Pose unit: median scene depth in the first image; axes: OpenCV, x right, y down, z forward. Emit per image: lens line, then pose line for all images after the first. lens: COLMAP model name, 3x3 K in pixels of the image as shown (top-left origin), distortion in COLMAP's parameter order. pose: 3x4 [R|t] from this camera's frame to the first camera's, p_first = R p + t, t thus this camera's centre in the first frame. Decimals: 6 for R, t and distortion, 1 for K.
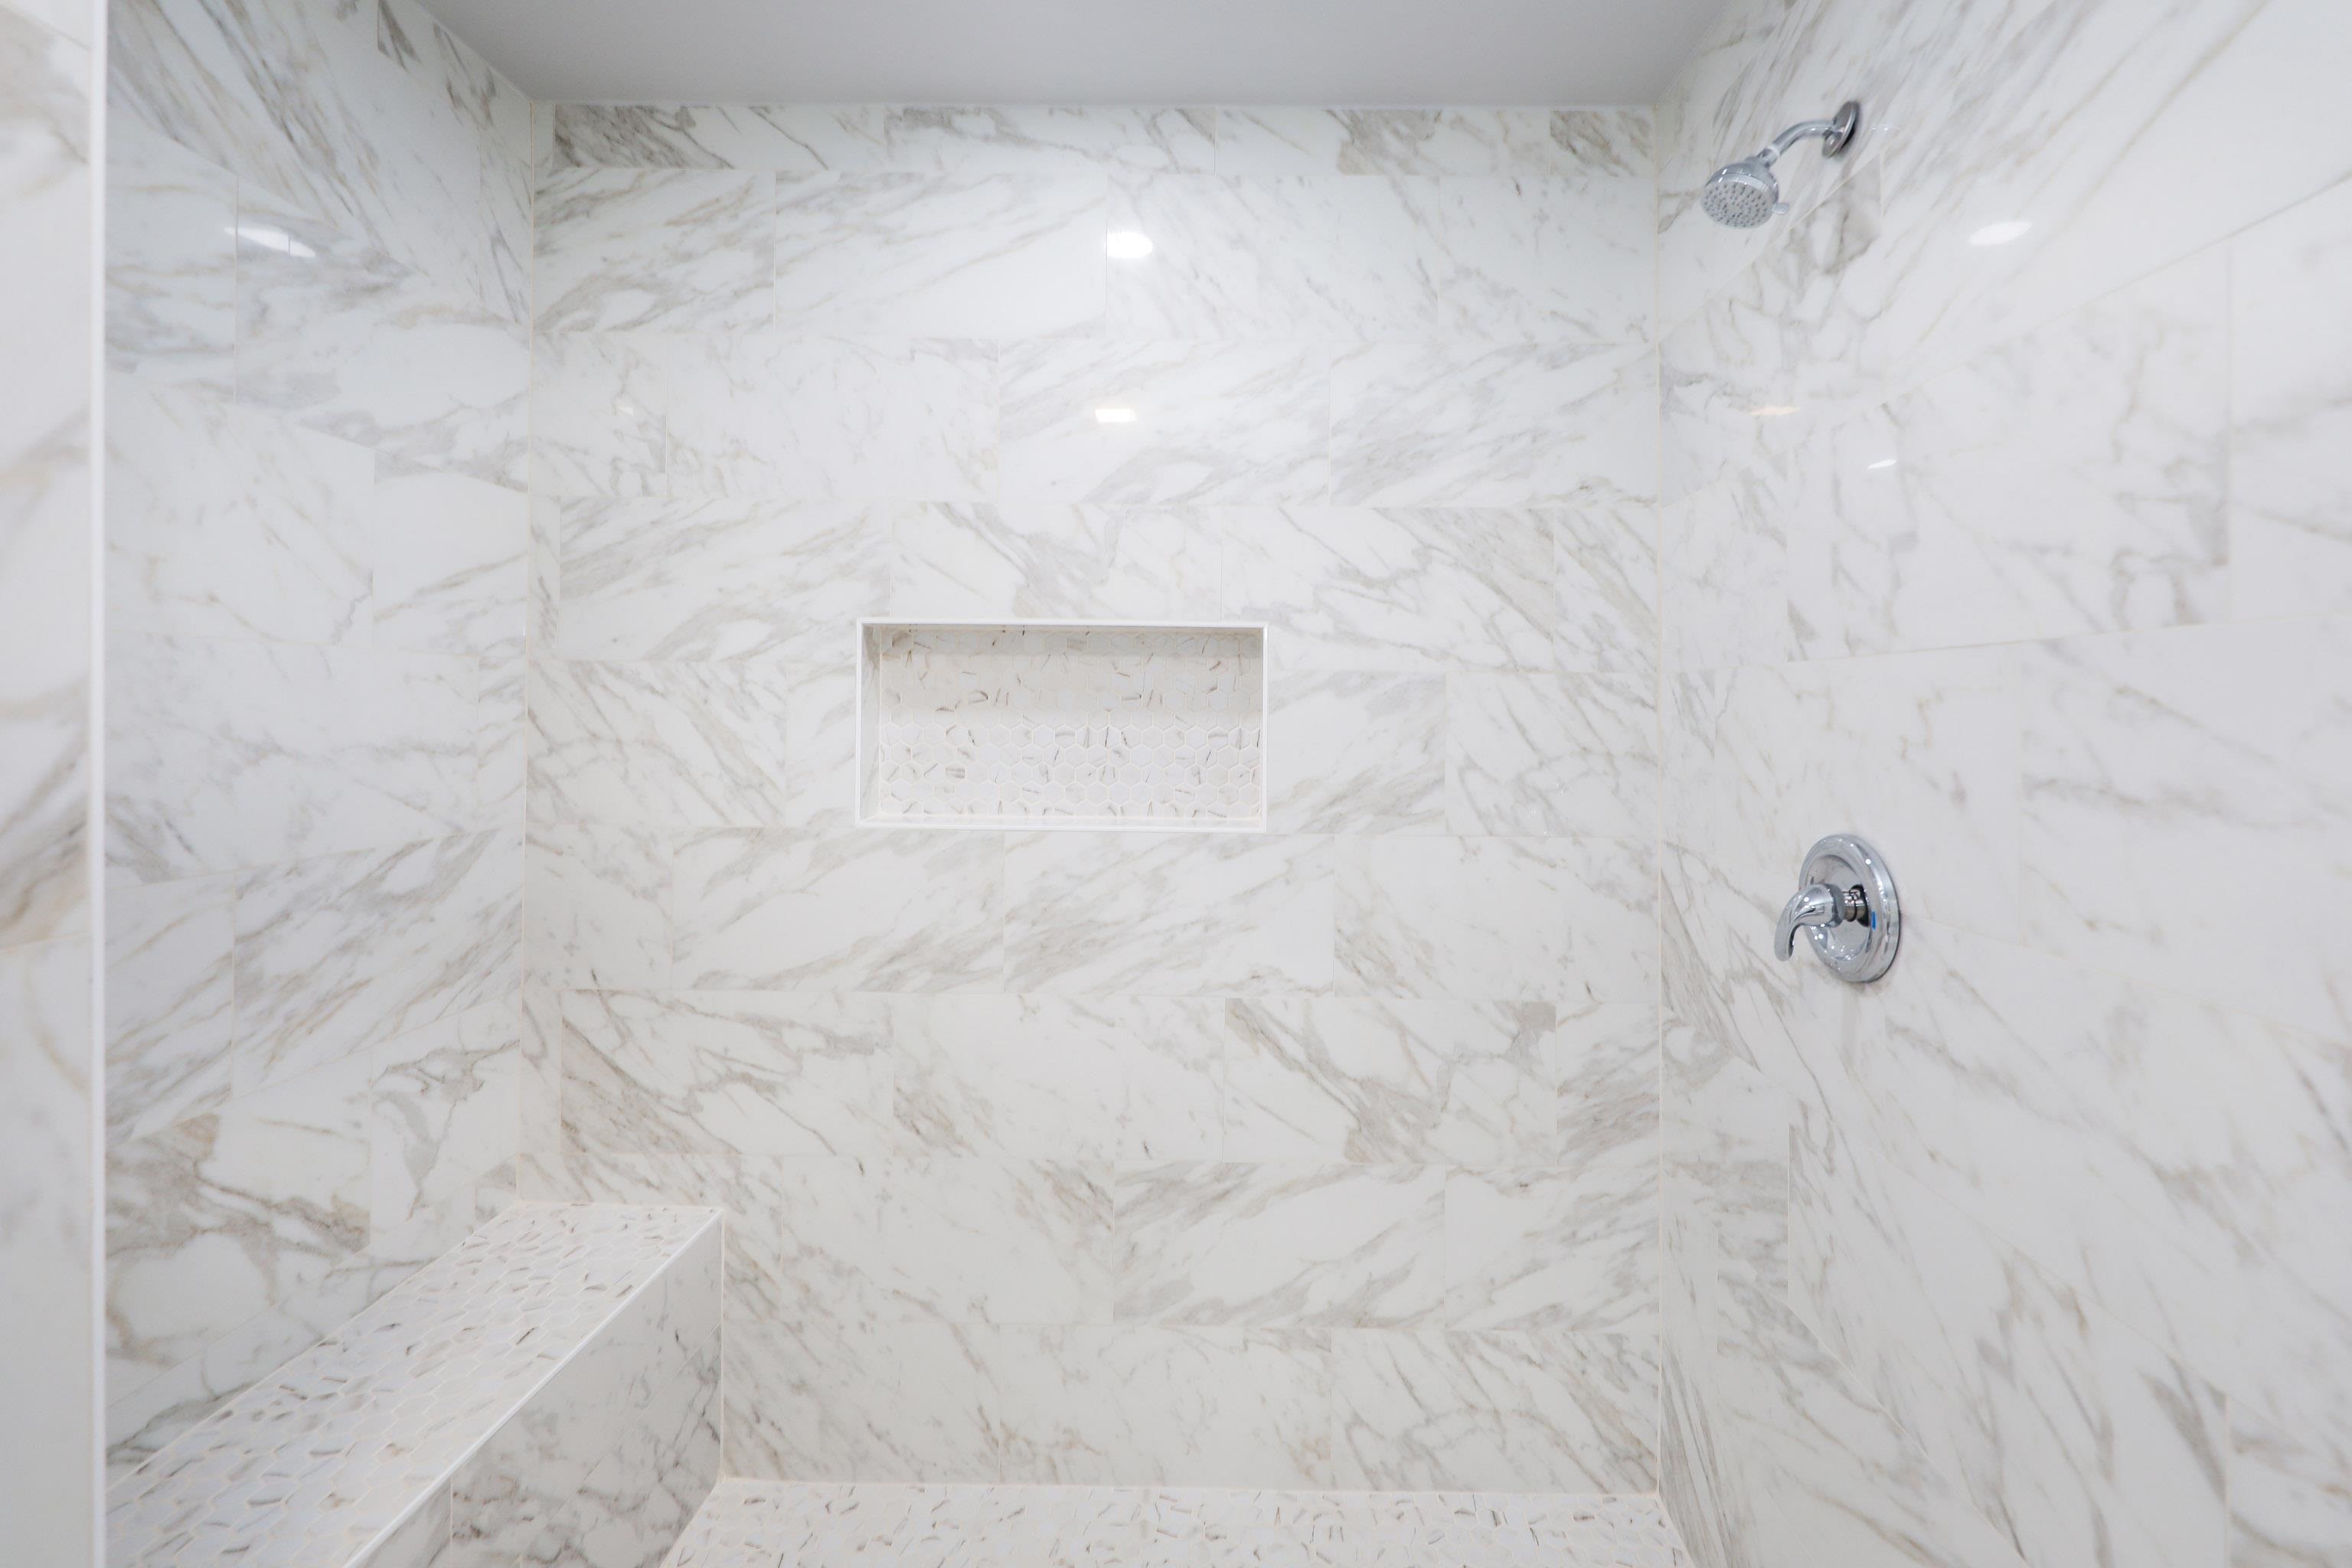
lens RADIAL K [[967.1, 0, 1230.5], [0, 967.1, 709.7], [0, 0, 1]] dist [0.013080, -0.006706]
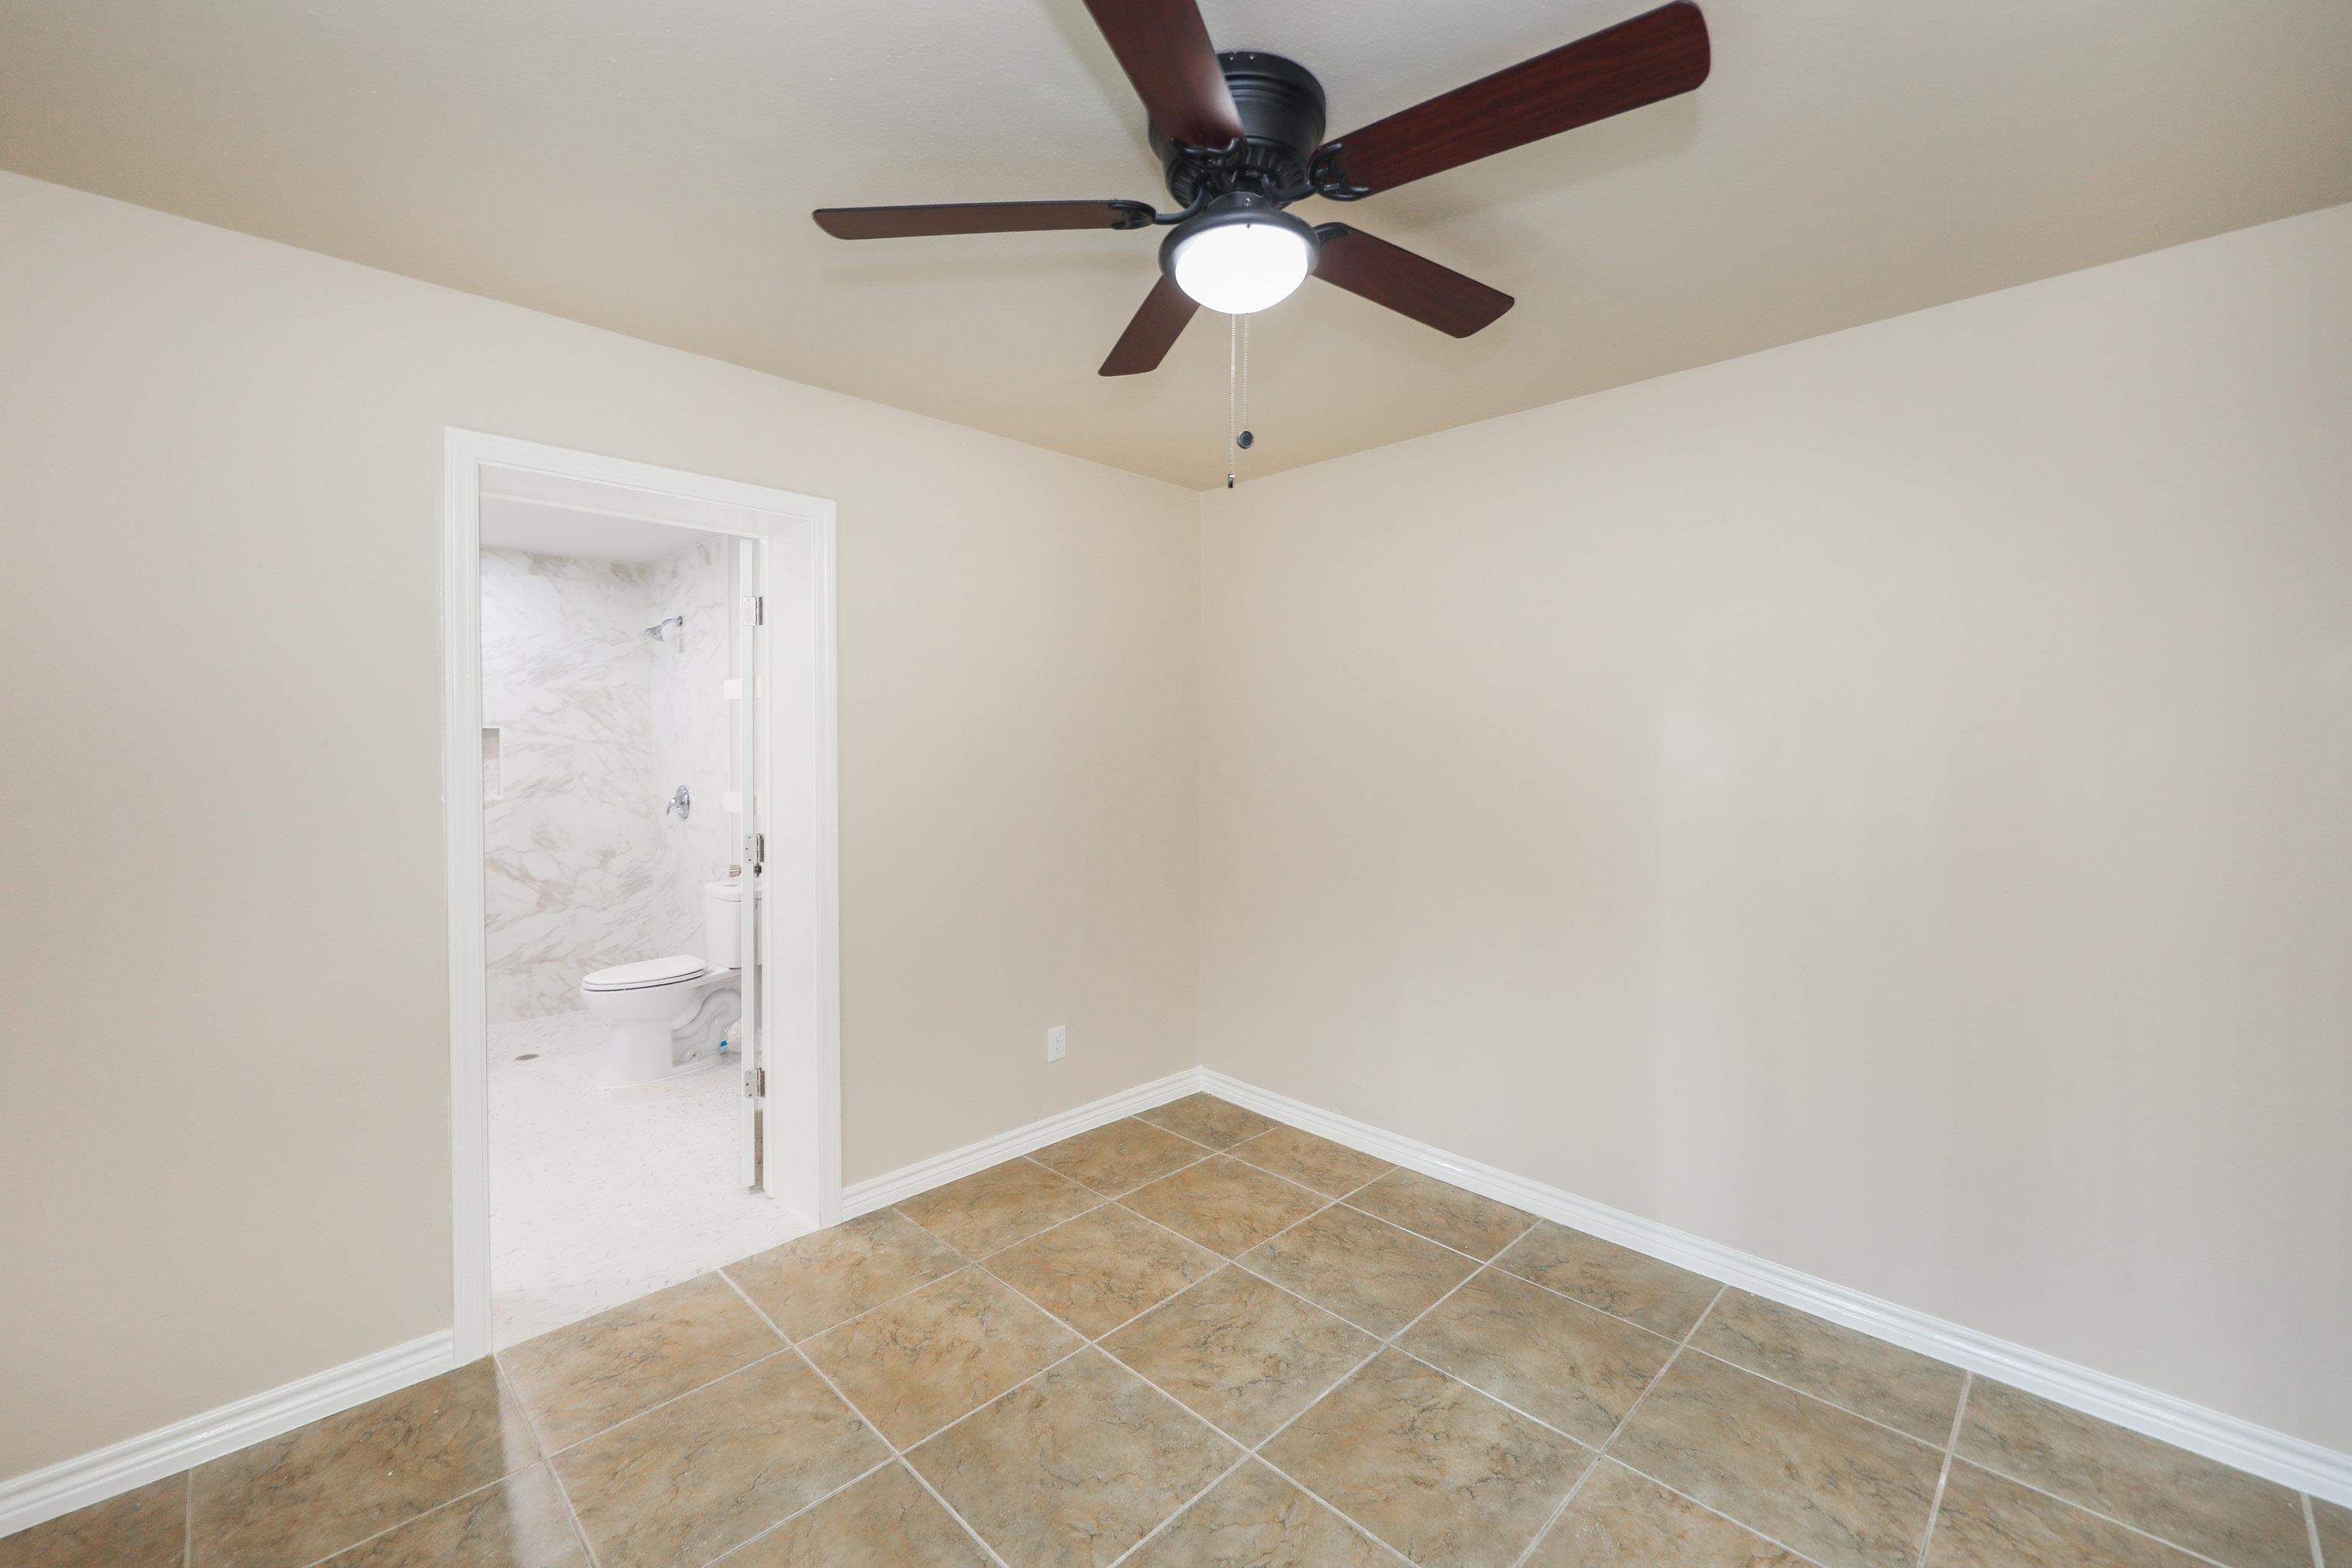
lens RADIAL K [[967.1, 0, 1195.3], [0, 967.1, 760.2], [0, 0, 1]] dist [0.013080, -0.006706]
pose [[0.704458, -0.016002, 0.709565, -0.564740], [-0.001199, 0.999718, 0.023736, -0.060608], [-0.709744, -0.017572, 0.704240, -2.520042]]
